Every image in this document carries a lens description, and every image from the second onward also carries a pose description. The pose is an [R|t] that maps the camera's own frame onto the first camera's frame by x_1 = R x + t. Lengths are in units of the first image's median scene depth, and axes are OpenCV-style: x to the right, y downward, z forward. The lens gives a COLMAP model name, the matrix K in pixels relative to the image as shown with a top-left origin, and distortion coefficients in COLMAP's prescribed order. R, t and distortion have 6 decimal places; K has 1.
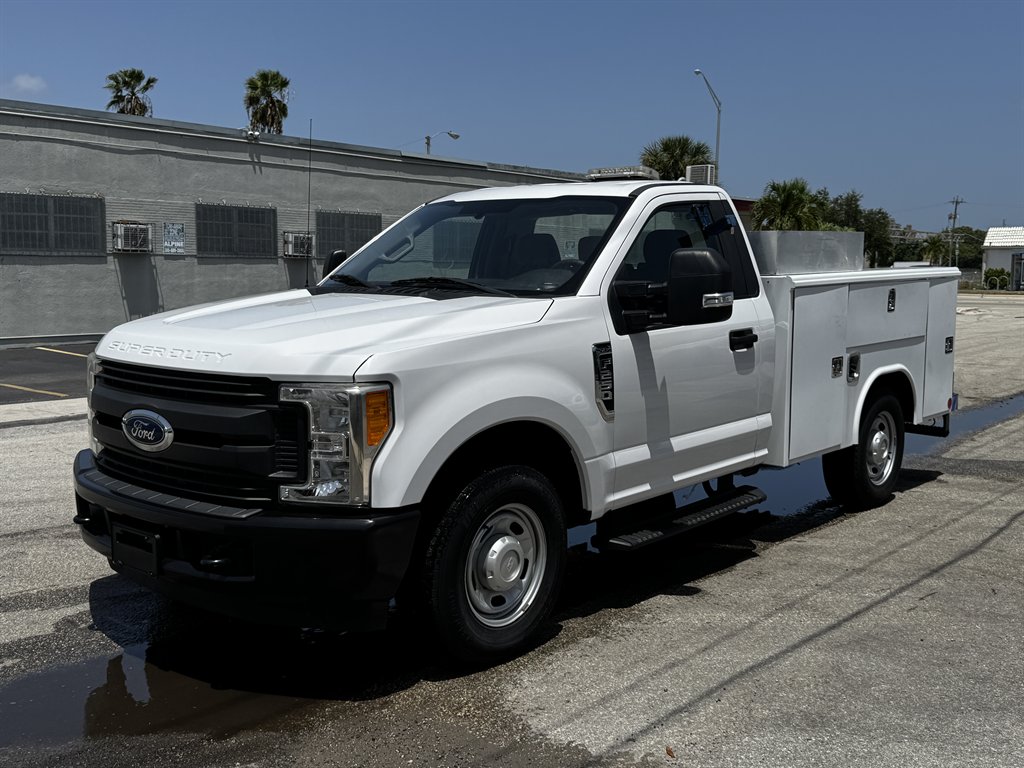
lens RADIAL K [[1062.0, 0, 505.8], [0, 1062.0, 380.4], [0, 0, 1]] dist [0.055531, 0.000000]
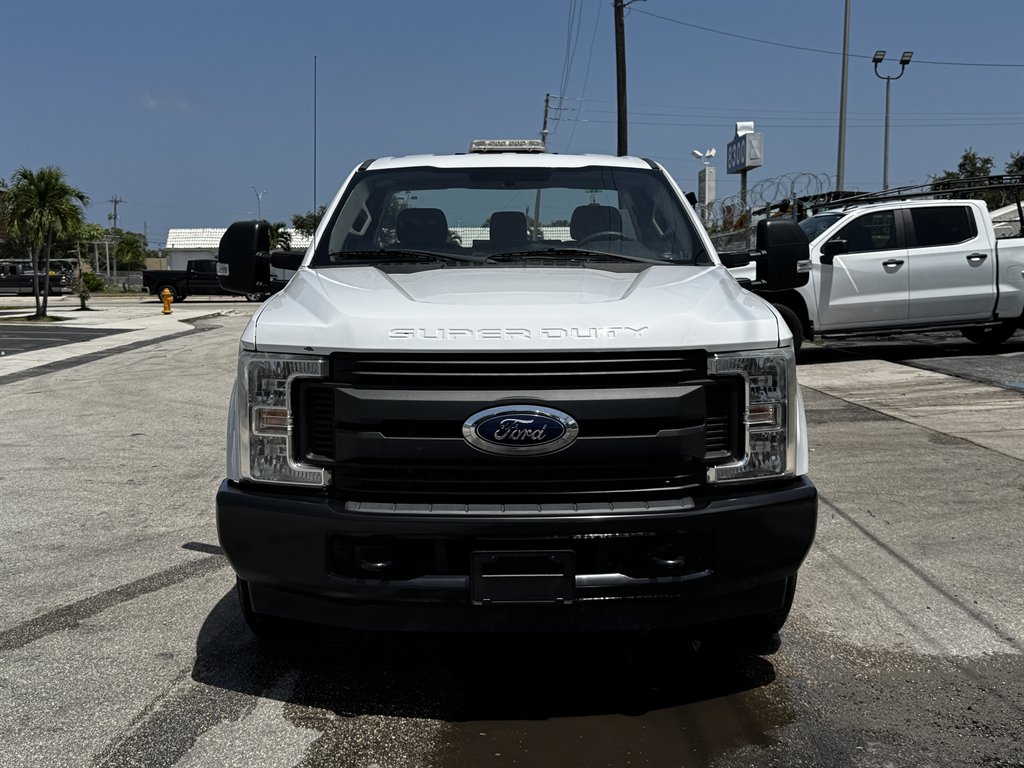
lens RADIAL K [[1171.5, 0, 516.9], [0, 1171.5, 386.8], [0, 0, 1]] dist [0.084774, 0.000000]
pose [[0.738007, -0.080822, 0.669935, -0.755407], [0.086969, 0.995914, 0.024343, -0.006414], [-0.669165, 0.040298, 0.742021, 0.273681]]
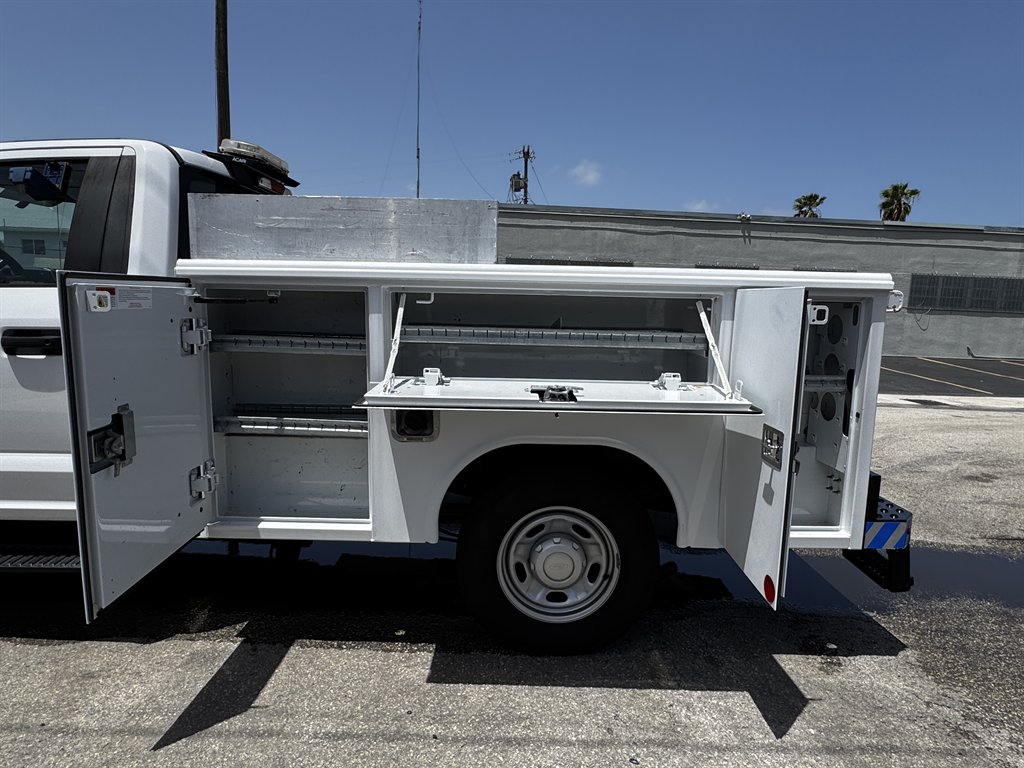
lens RADIAL K [[593.6, 0, 509.3], [0, 593.6, 383.4], [0, 0, 1]] dist [-0.005904, 0.002894]
pose [[0.660055, 0.120944, -0.741417, 0.785084], [-0.114508, 0.991620, 0.059816, -0.076329], [0.742439, 0.045416, 0.668373, 1.040857]]
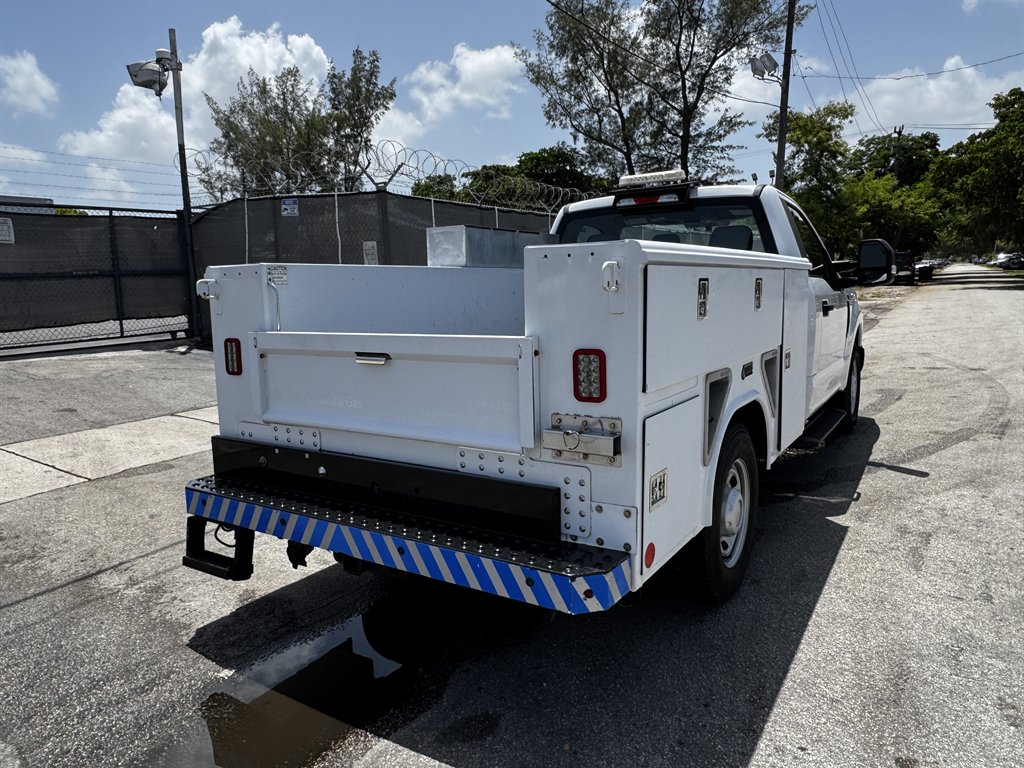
lens RADIAL K [[701.0, 0, 503.6], [0, 701.0, 383.1], [0, 0, 1]] dist [-0.007108, 0.005905]
pose [[-0.990204, 0.045411, -0.132039, 0.468802], [0.010506, 0.967187, 0.253850, -0.214882], [0.139234, 0.249976, -0.958189, 2.178470]]
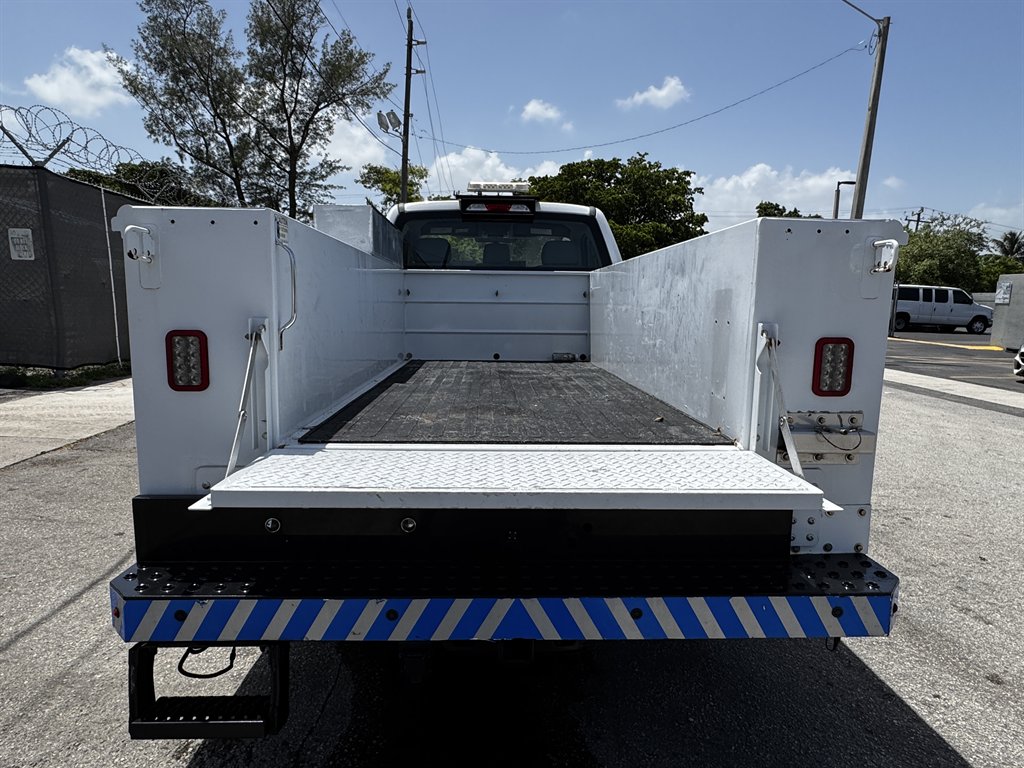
lens RADIAL K [[593.6, 0, 505.9], [0, 593.6, 386.3], [0, 0, 1]] dist [-0.005904, 0.002894]
pose [[-0.729745, 0.084401, -0.678490, 0.710378], [-0.094672, 0.970319, 0.222528, -0.156598], [0.677133, 0.226623, -0.700095, 1.888706]]
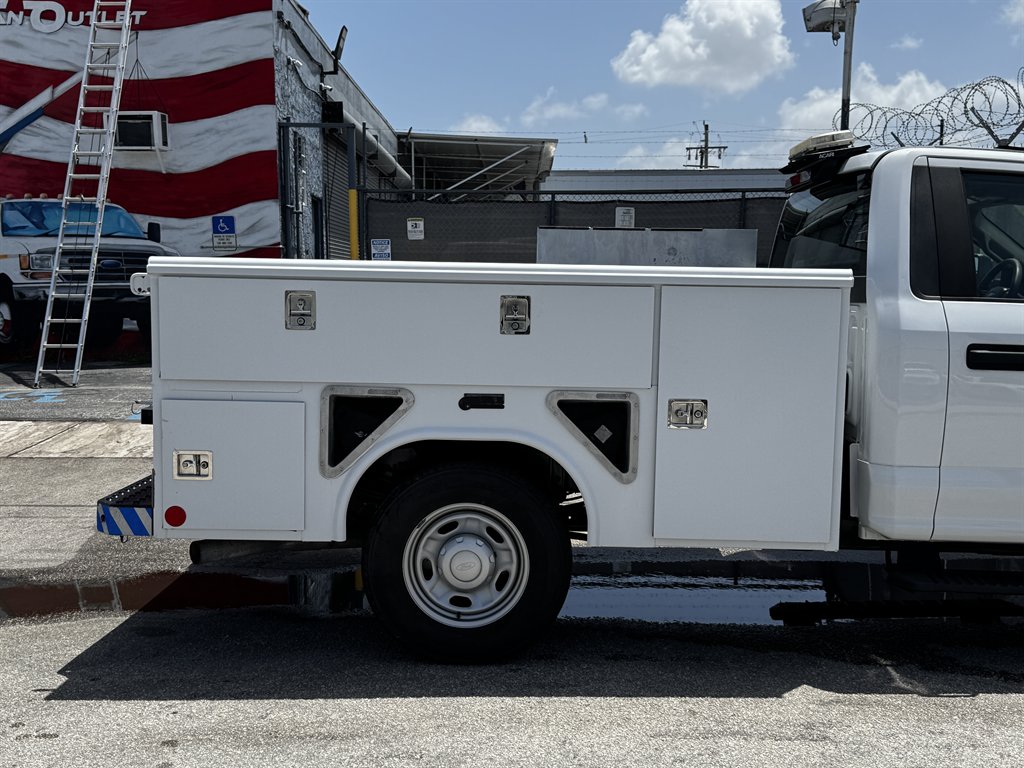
lens RADIAL K [[1076.9, 0, 517.0], [0, 1076.9, 391.8], [0, 0, 1]] dist [0.042827, 0.000000]
pose [[-0.654488, -0.081138, 0.751706, -0.436682], [0.075299, 0.982287, 0.171587, -0.210833], [-0.752313, 0.168904, -0.636786, 2.108920]]
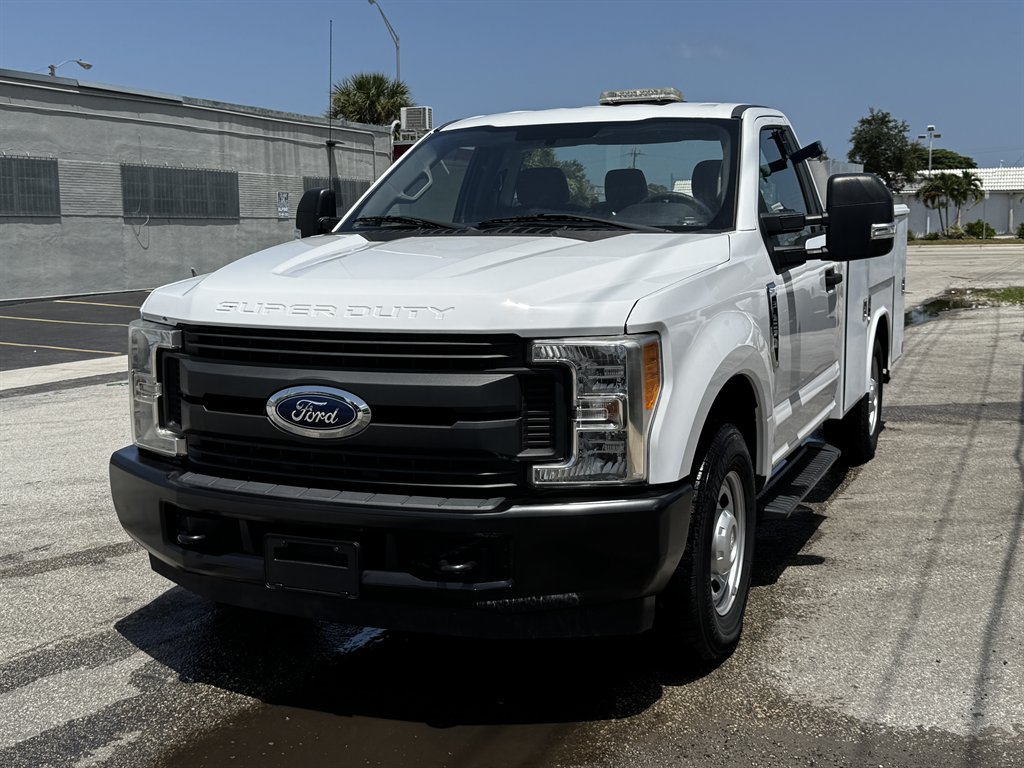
lens RADIAL K [[1212.6, 0, 519.8], [0, 1212.6, 385.9], [0, 0, 1]] dist [0.074361, 0.000000]
pose [[0.951955, -0.057877, 0.300719, -0.372104], [0.050781, 0.998217, 0.031365, 0.006301], [-0.301999, -0.014588, 0.953197, 0.094723]]
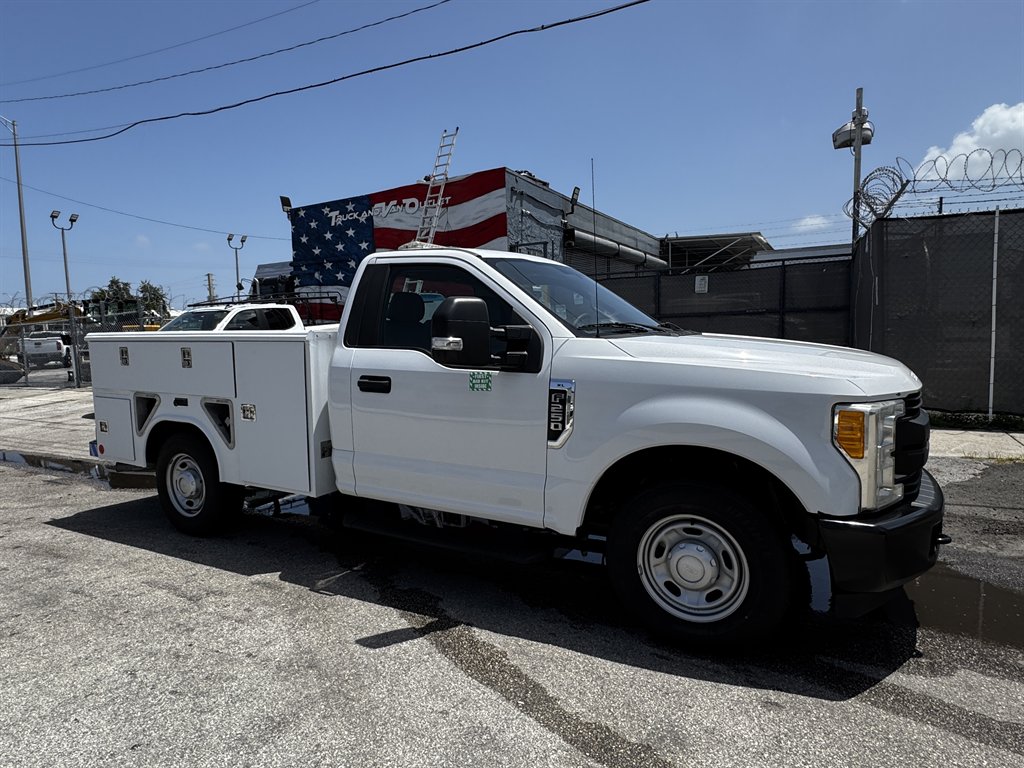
lens RADIAL K [[593.6, 0, 510.1], [0, 593.6, 383.2], [0, 0, 1]] dist [-0.005904, 0.002894]
pose [[-0.209914, -0.086846, 0.973855, -0.760219], [0.132730, 0.984295, 0.116387, -0.132994], [-0.968669, 0.153691, -0.195090, 1.321718]]
